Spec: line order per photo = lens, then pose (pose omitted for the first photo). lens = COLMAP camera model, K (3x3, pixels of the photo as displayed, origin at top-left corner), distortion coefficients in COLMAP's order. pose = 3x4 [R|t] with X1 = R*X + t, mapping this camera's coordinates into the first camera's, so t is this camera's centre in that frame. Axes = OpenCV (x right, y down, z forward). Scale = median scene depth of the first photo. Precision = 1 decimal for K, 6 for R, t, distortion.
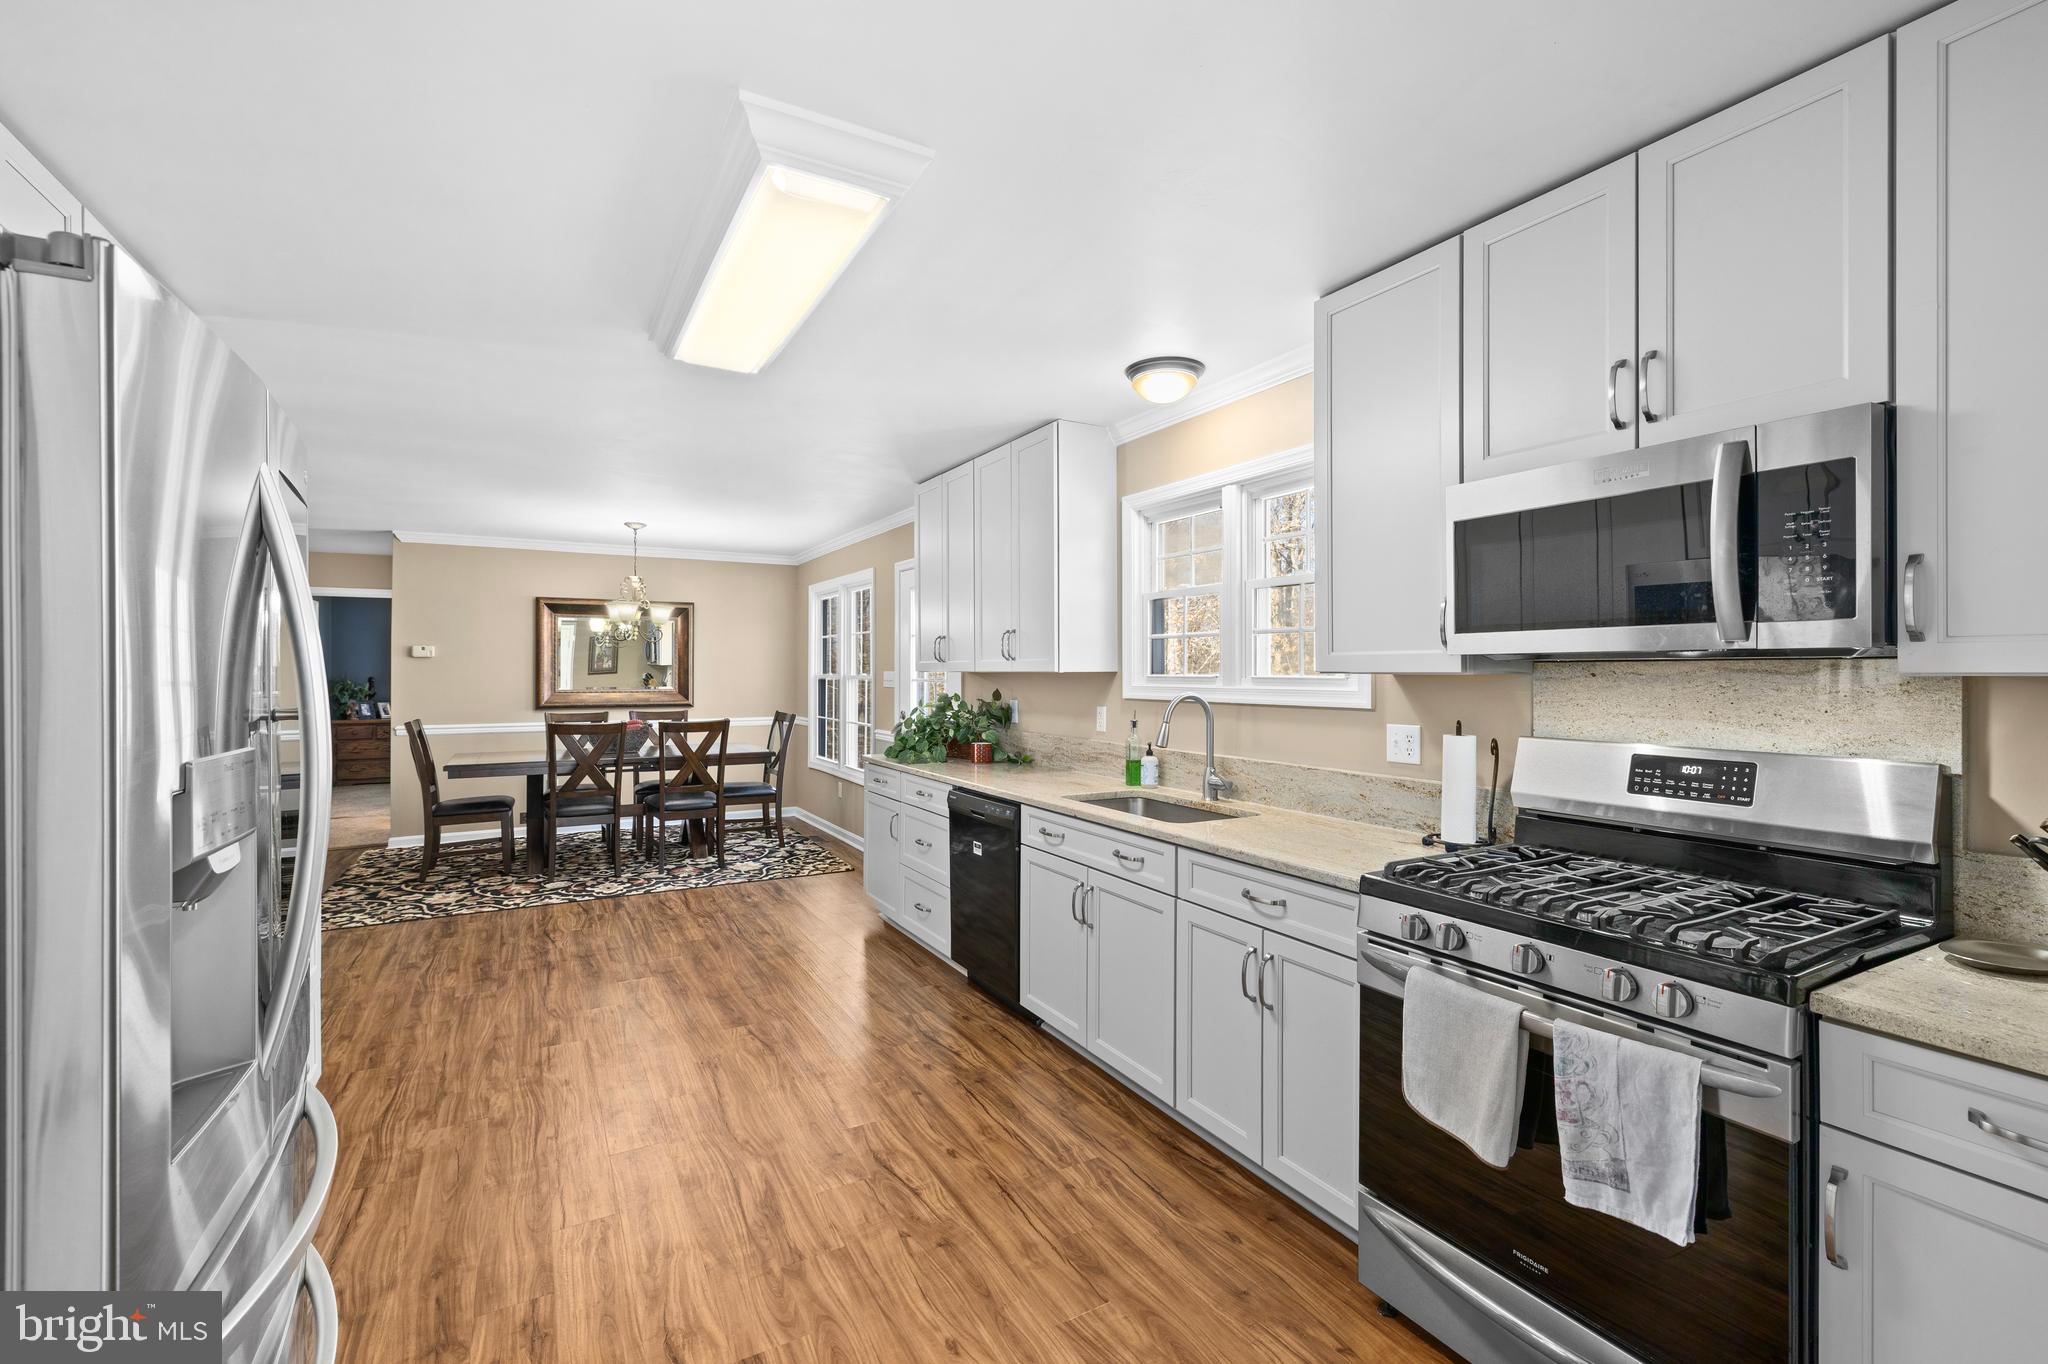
lens RADIAL K [[880.4, 0, 1023.2], [0, 880.4, 658.5], [0, 0, 1]] dist [0.000826, 0.000066]
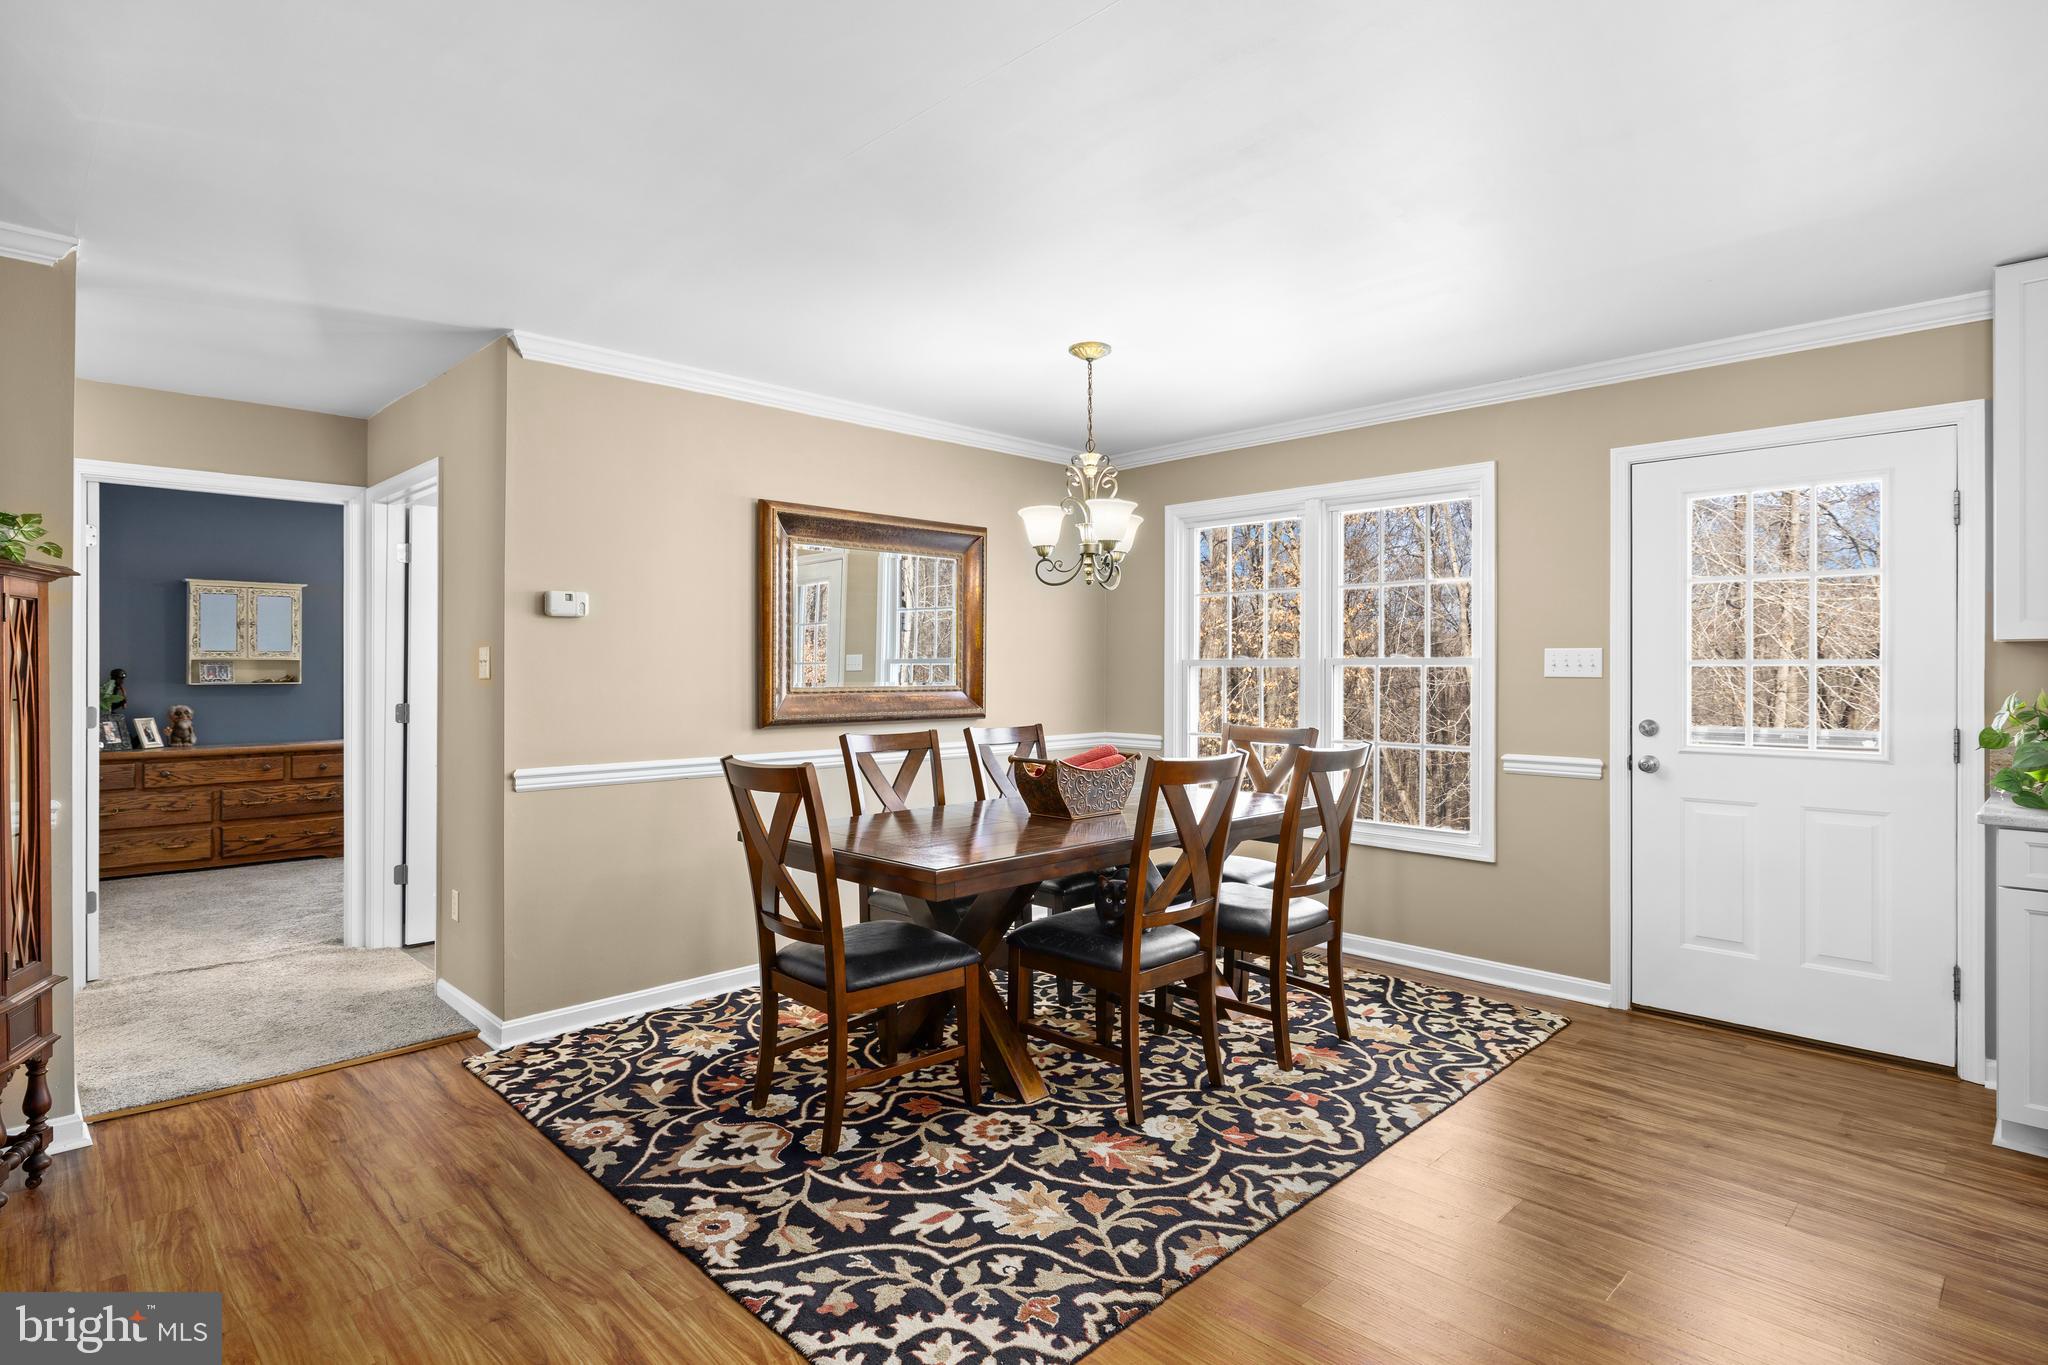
lens RADIAL K [[1057.6, 0, 1024.0], [0, 1057.6, 682.5], [0, 0, 1]] dist [-0.001922, -0.000081]
pose [[0.968082, -0.003327, 0.250611, -1.334871], [-0.003125, 0.999674, 0.025345, 0.040164], [-0.250614, -0.025319, 0.967756, 0.935570]]
